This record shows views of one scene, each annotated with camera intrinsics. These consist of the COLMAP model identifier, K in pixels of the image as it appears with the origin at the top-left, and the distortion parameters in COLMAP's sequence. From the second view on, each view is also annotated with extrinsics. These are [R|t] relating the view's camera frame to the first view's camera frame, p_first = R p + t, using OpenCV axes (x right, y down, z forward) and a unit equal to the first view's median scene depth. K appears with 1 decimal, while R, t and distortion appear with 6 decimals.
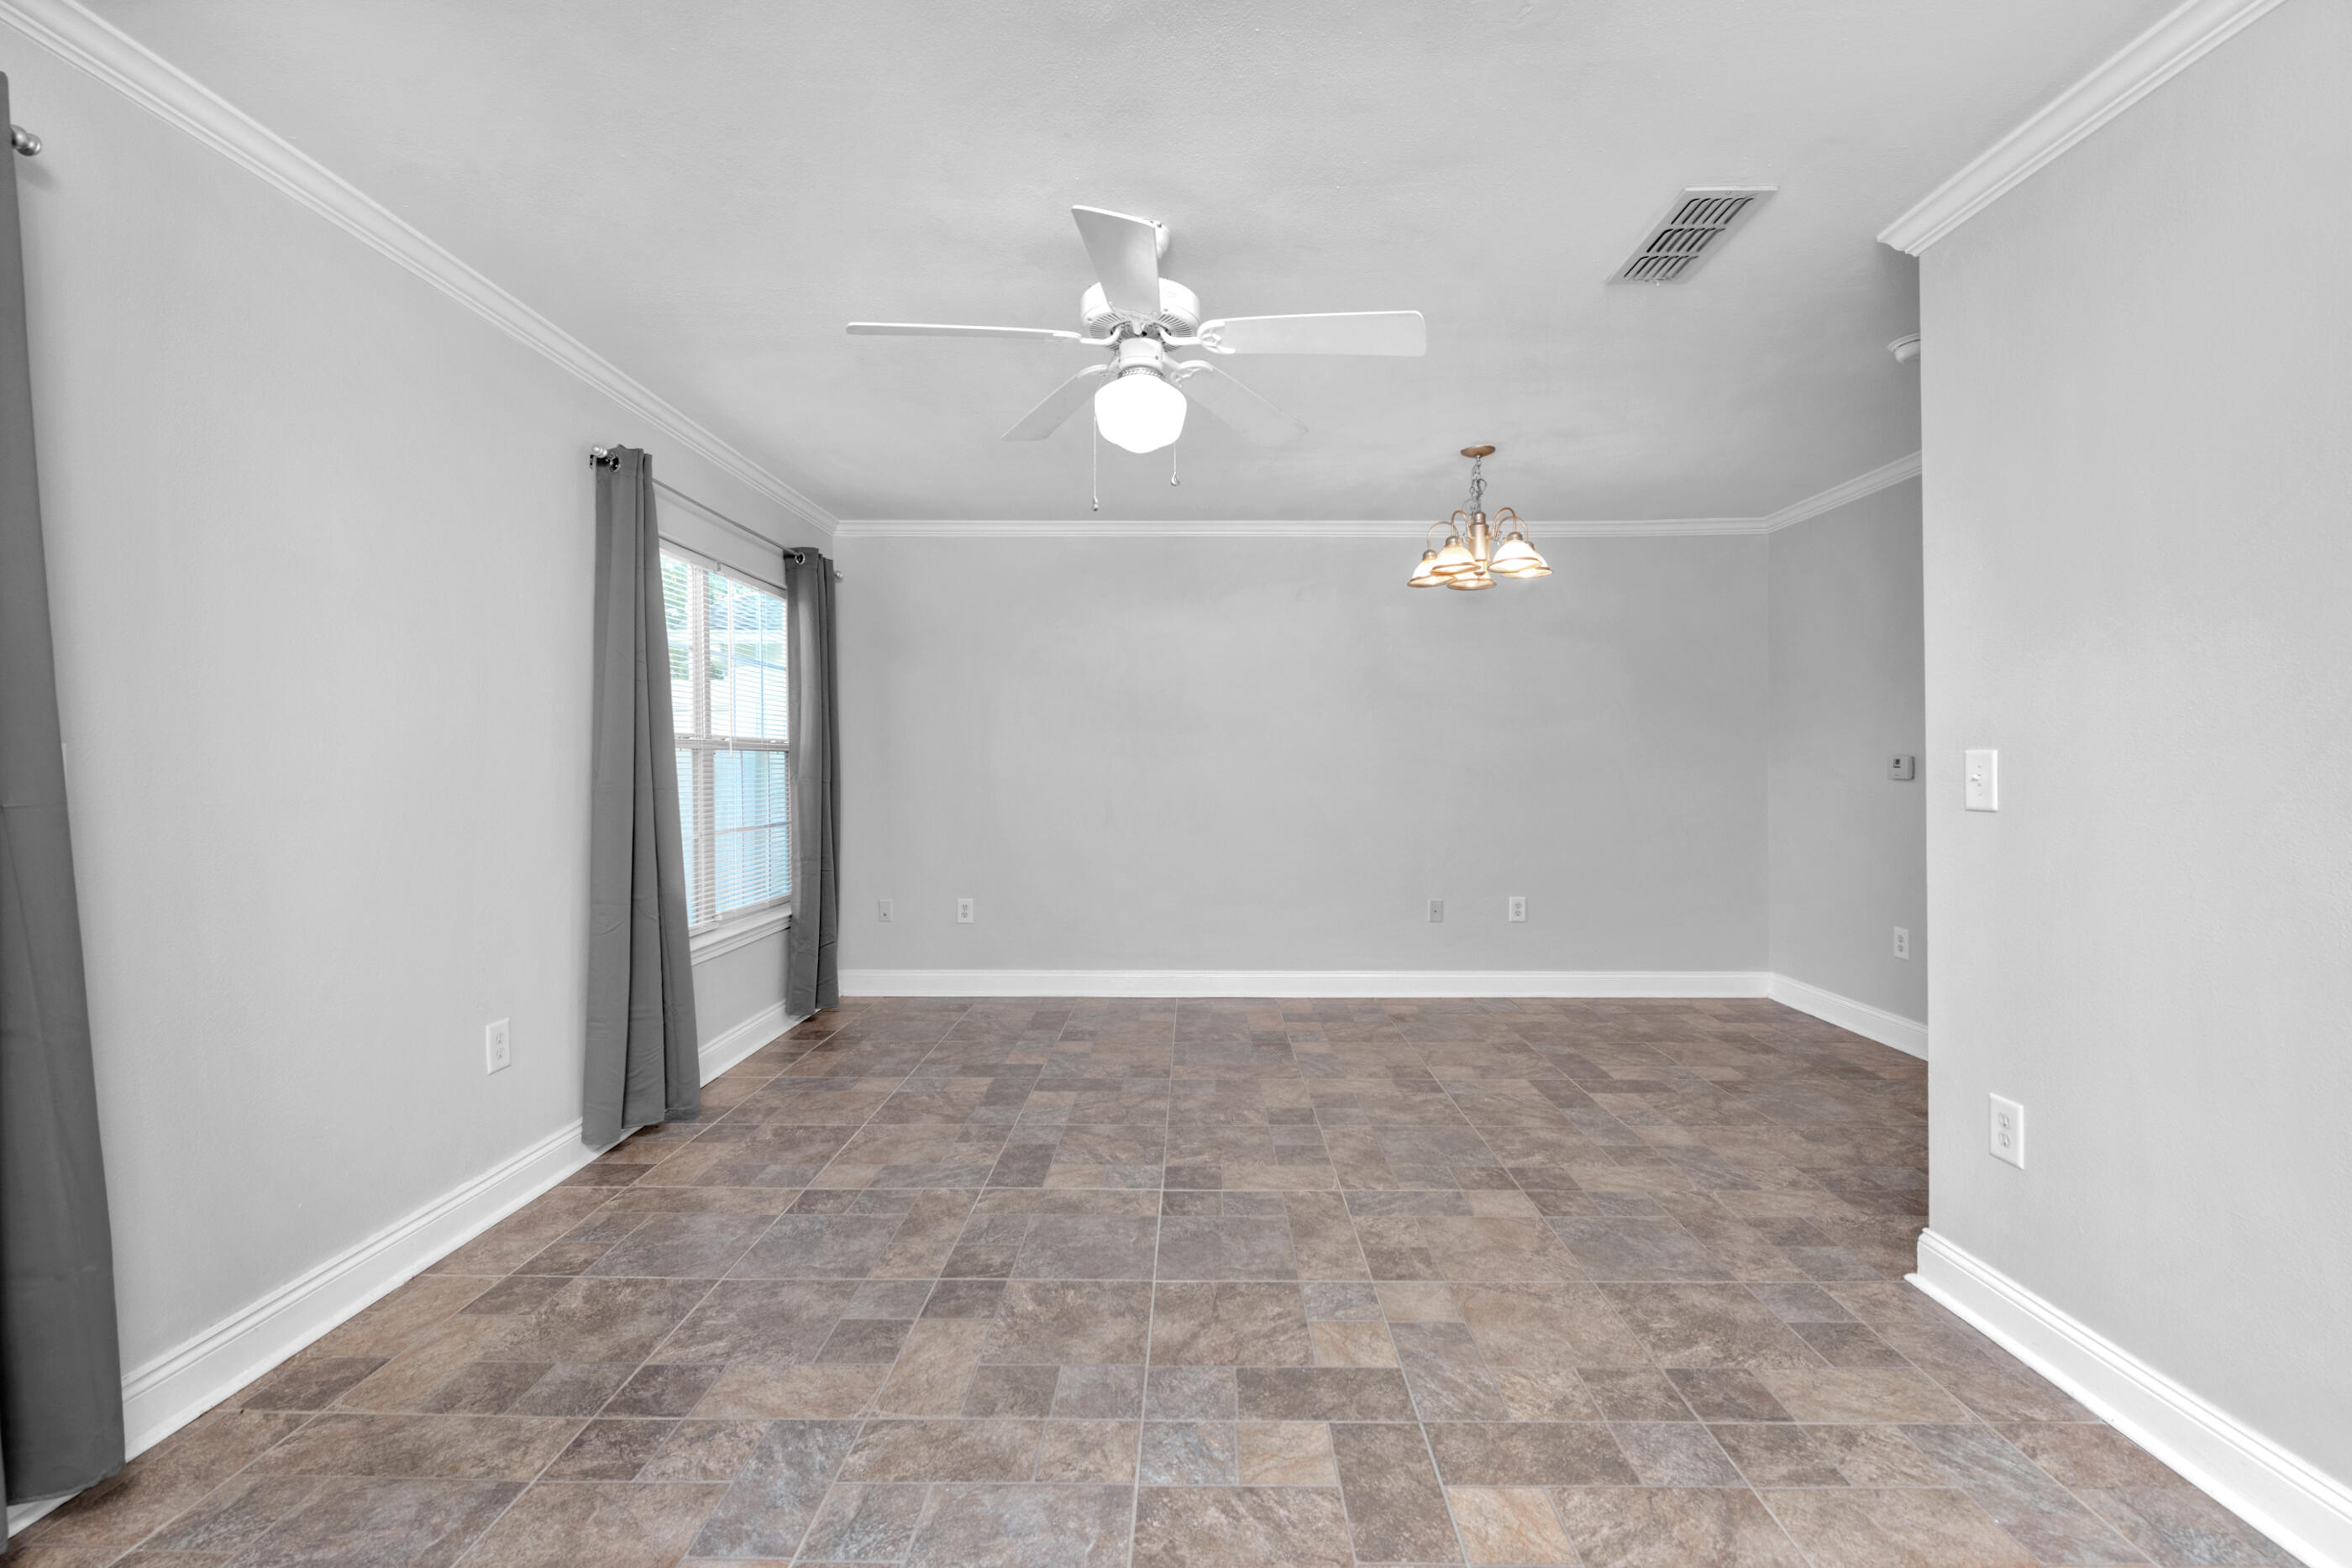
lens RADIAL K [[1006.9, 0, 1176.3], [0, 1006.9, 768.3], [0, 0, 1]] dist [0.002668, -0.000200]
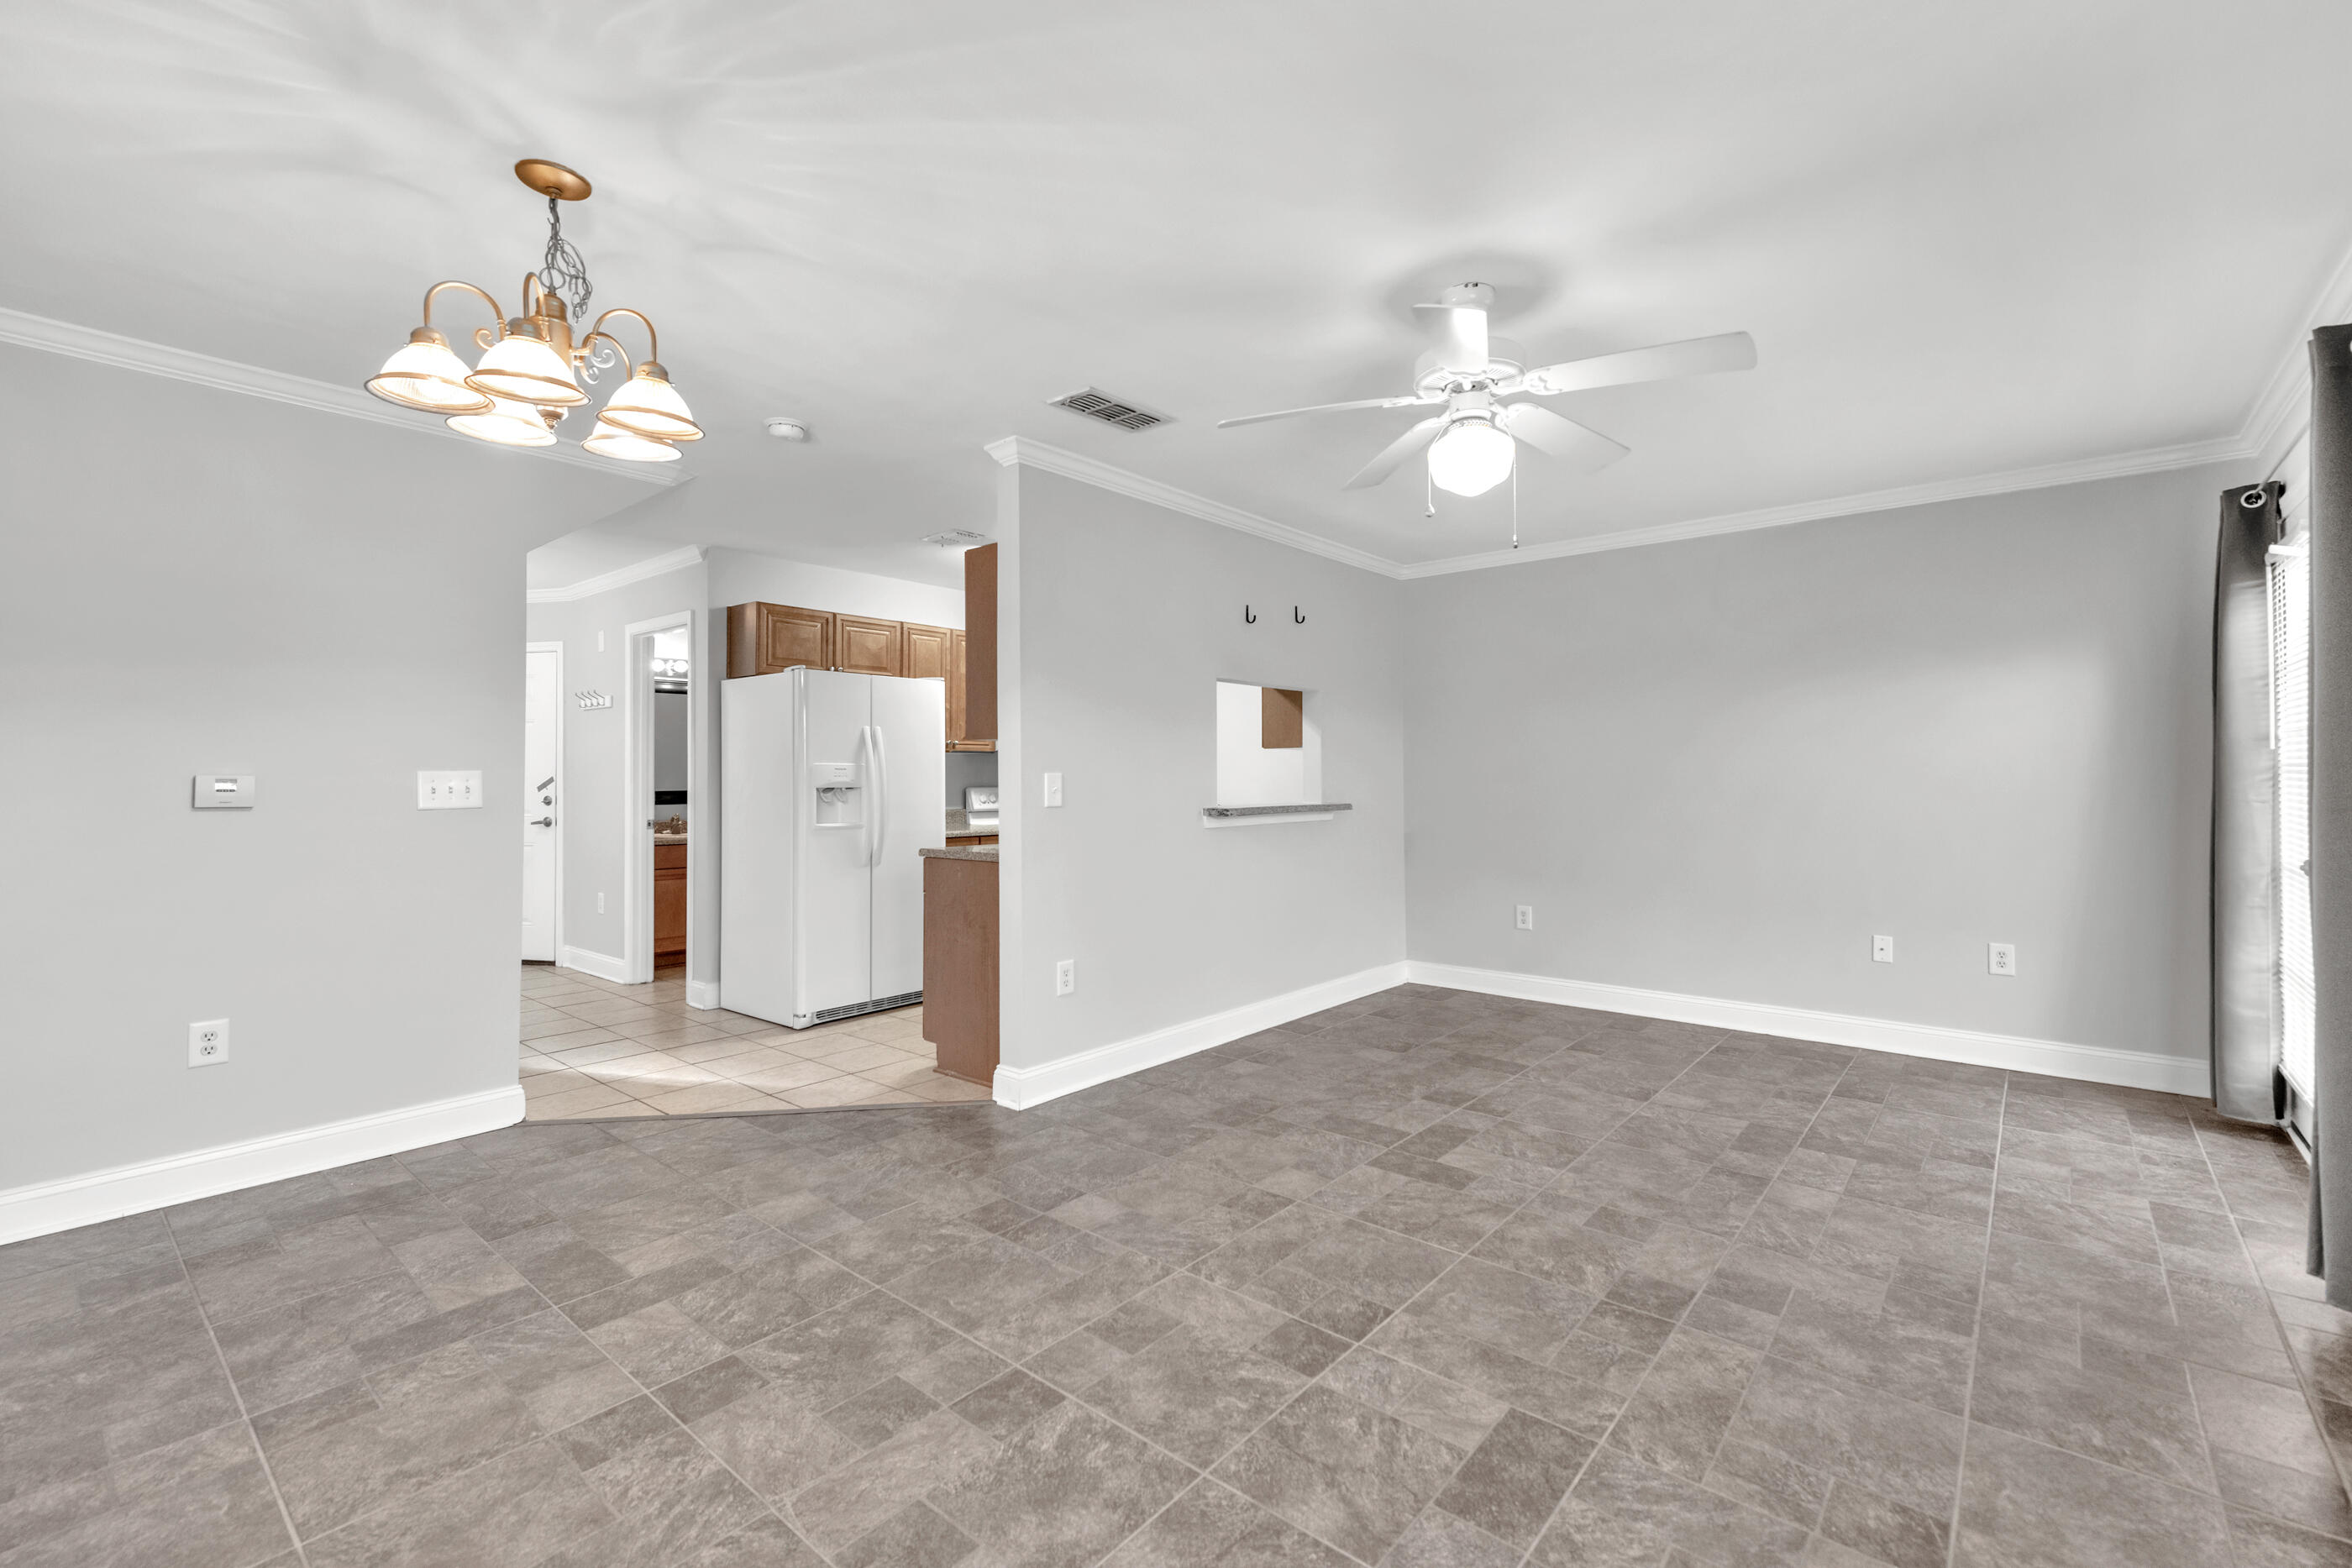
lens RADIAL K [[997.4, 0, 1176.0], [0, 997.4, 784.0], [0, 0, 1]] dist [0.009286, 0.000002]
pose [[-0.762529, 0.003802, 0.646943, -0.462362], [0.007768, 0.999964, 0.003280, -0.013812], [-0.646908, 0.007526, -0.762531, 1.913794]]
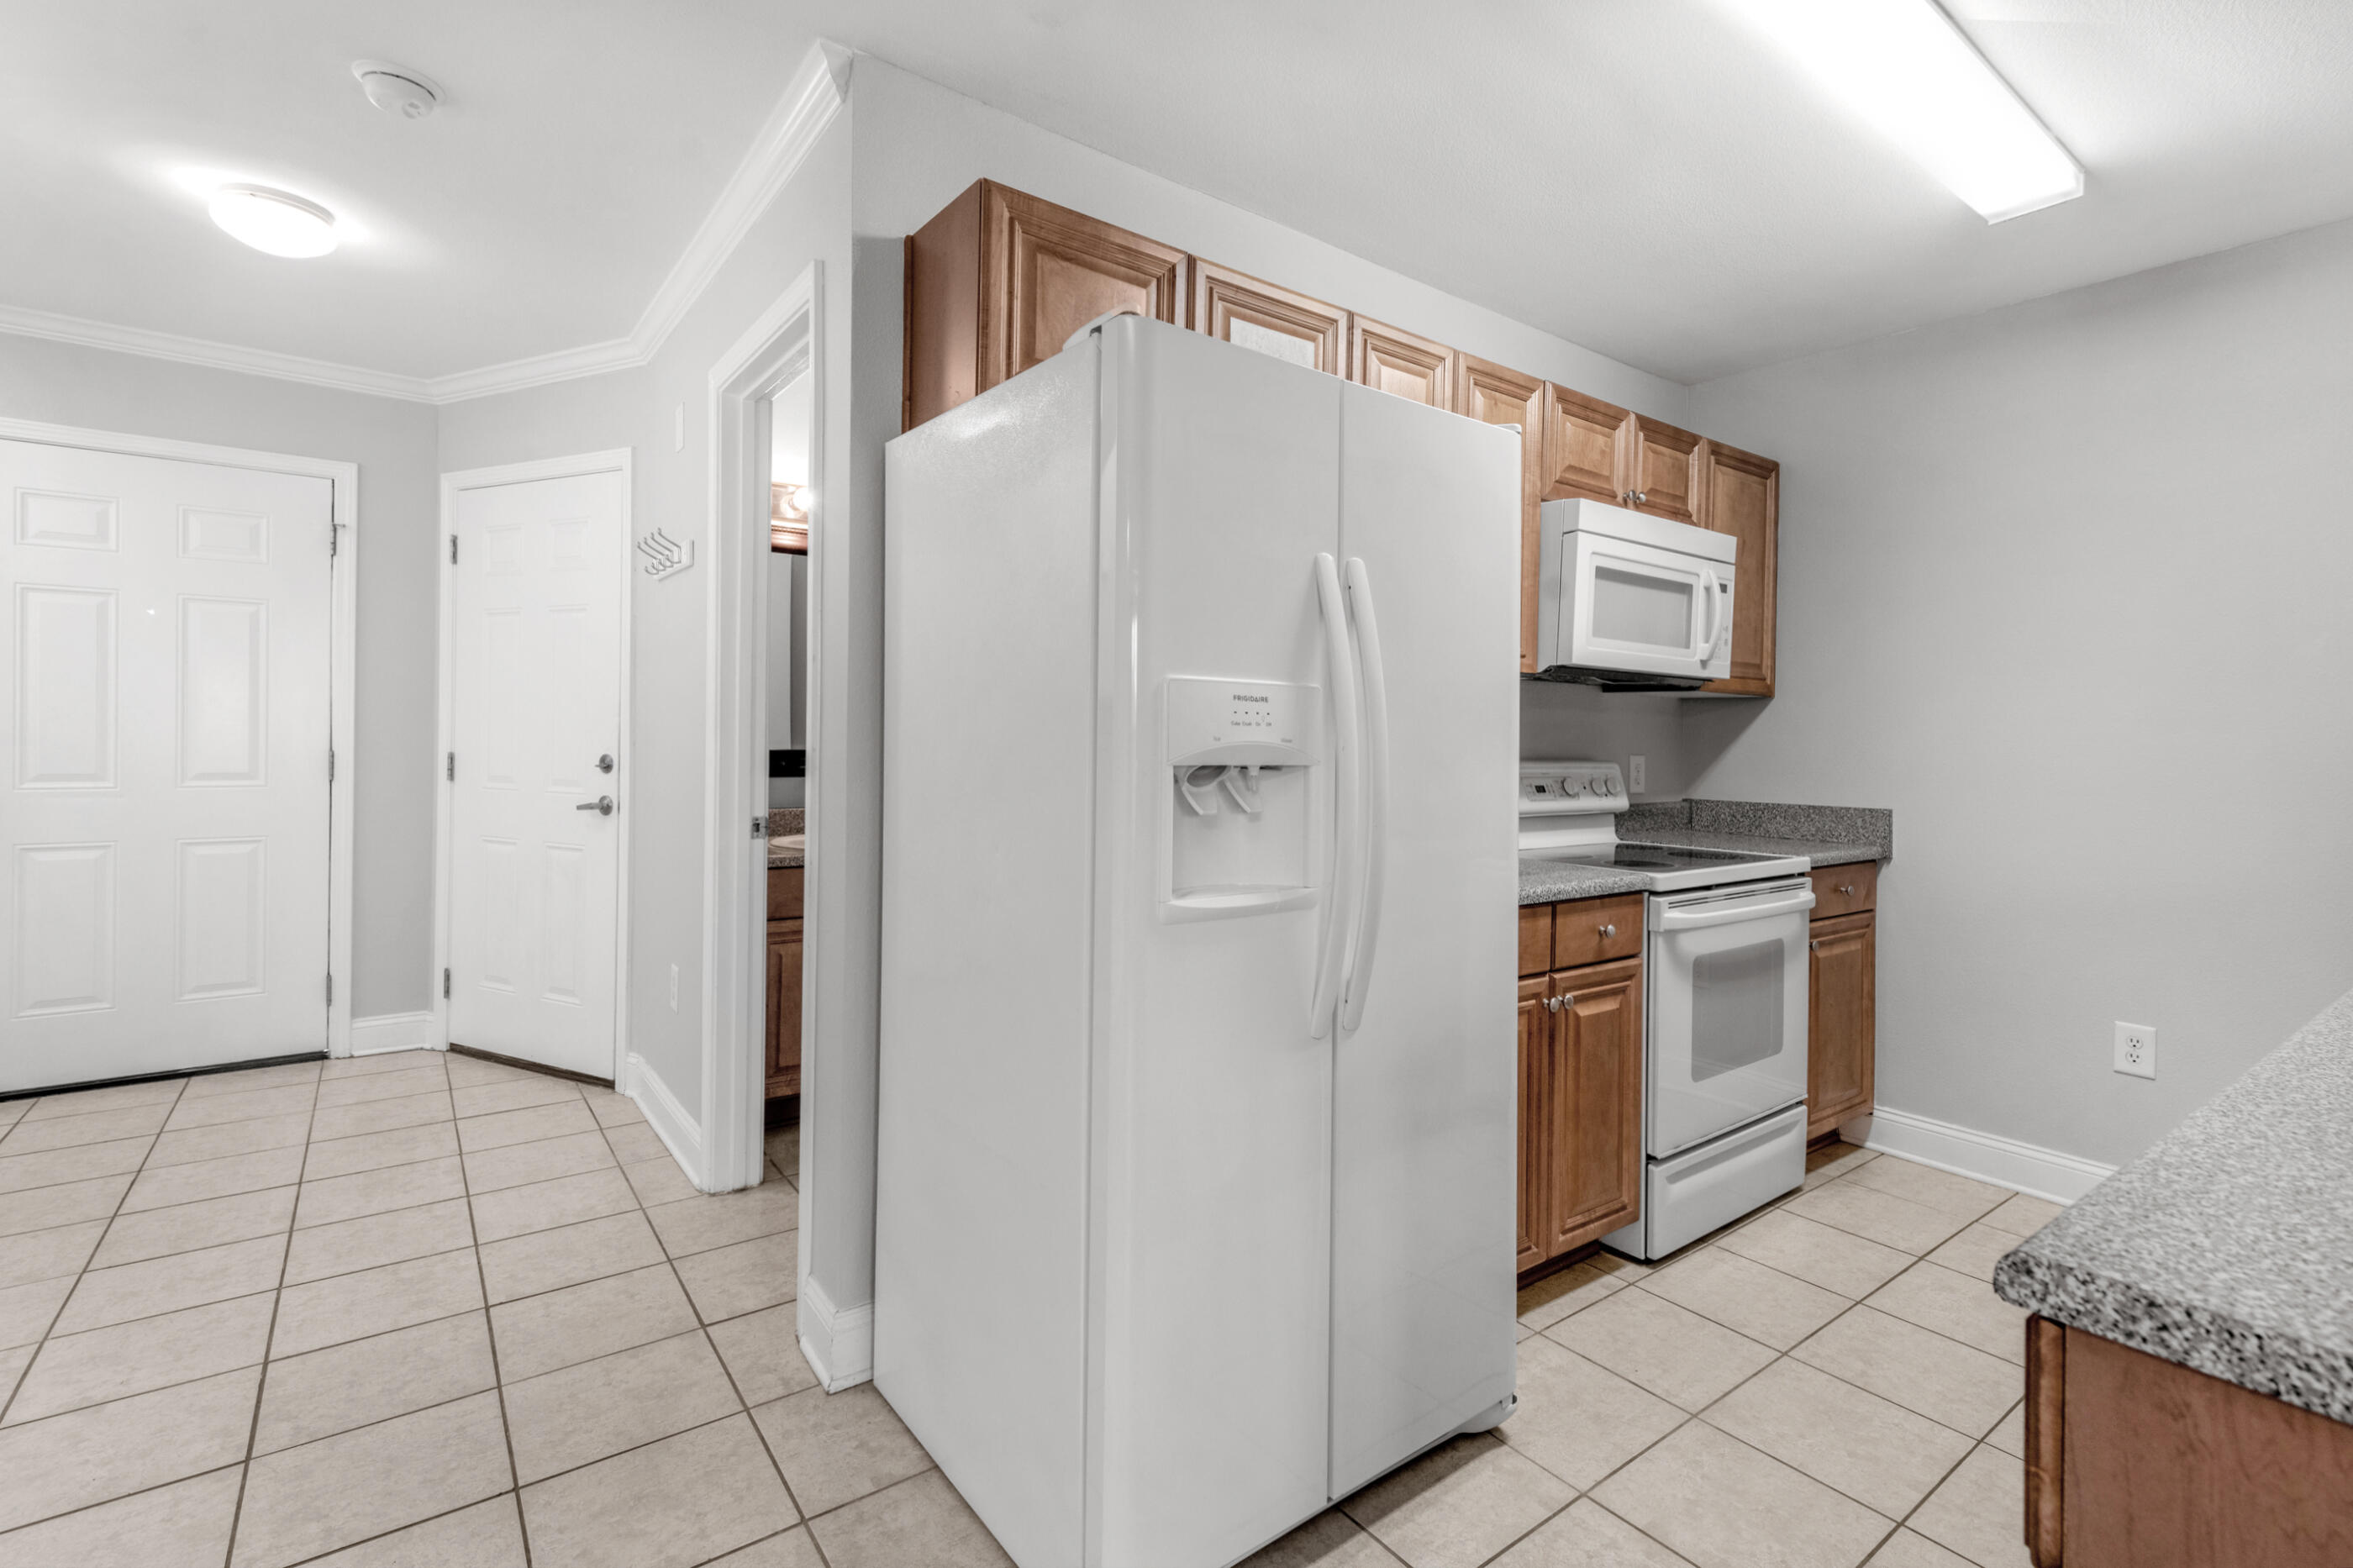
lens RADIAL K [[993.8, 0, 1246.1], [0, 993.8, 744.6], [0, 0, 1]] dist [0.015122, 0.000118]
pose [[-0.641659, -0.013717, 0.766867, 0.926674], [-0.012298, 0.999896, 0.007595, -0.020547], [-0.766892, -0.004558, -0.641761, 1.175800]]
